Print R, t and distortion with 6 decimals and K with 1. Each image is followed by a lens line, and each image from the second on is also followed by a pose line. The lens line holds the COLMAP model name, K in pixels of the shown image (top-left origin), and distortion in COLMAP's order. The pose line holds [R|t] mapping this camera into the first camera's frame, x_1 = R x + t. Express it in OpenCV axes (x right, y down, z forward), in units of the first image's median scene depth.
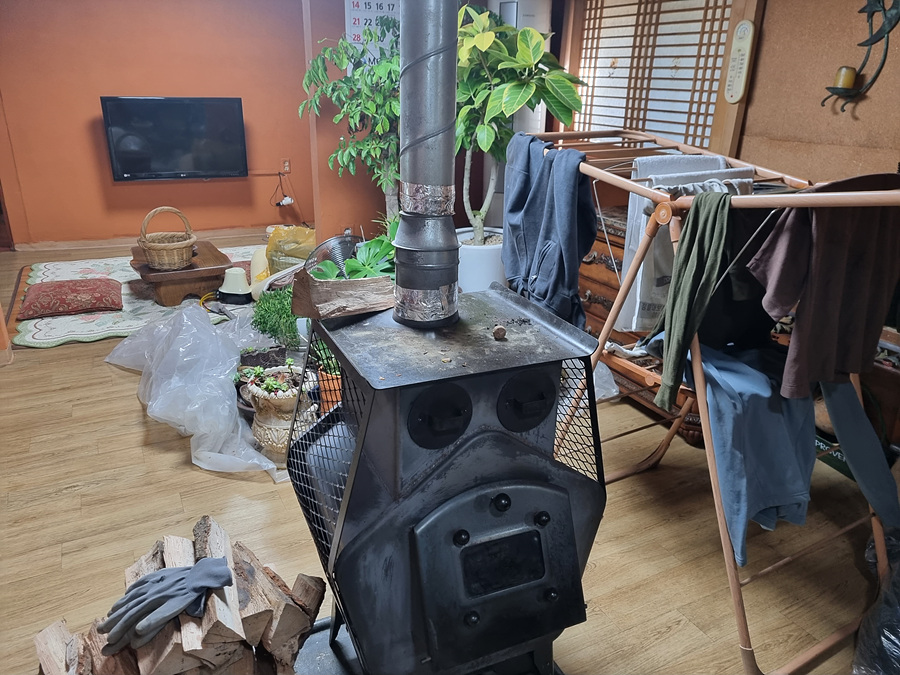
lens RADIAL K [[668.0, 0, 445.3], [0, 668.0, 335.3], [0, 0, 1]] dist [0.052726, -0.036709]
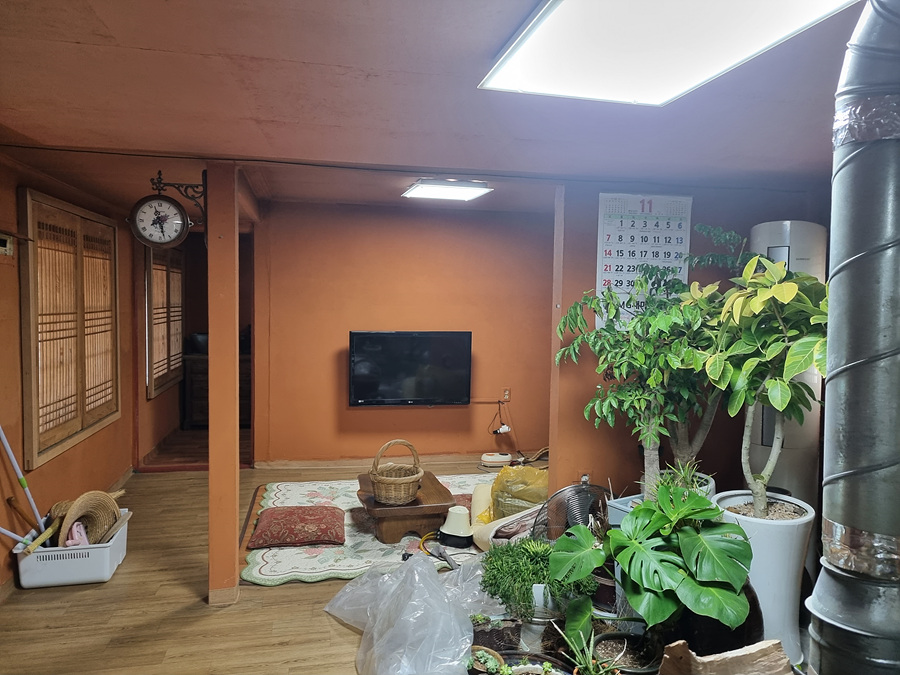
lens RADIAL K [[650.3, 0, 450.0], [0, 650.3, 337.5], [0, 0, 1]] dist [0.048959, -0.002146]
pose [[0.966967, 0.017470, -0.254302, -0.131640], [-0.092537, 0.953646, -0.286349, -0.086569], [0.237512, 0.300423, 0.923761, 0.110929]]
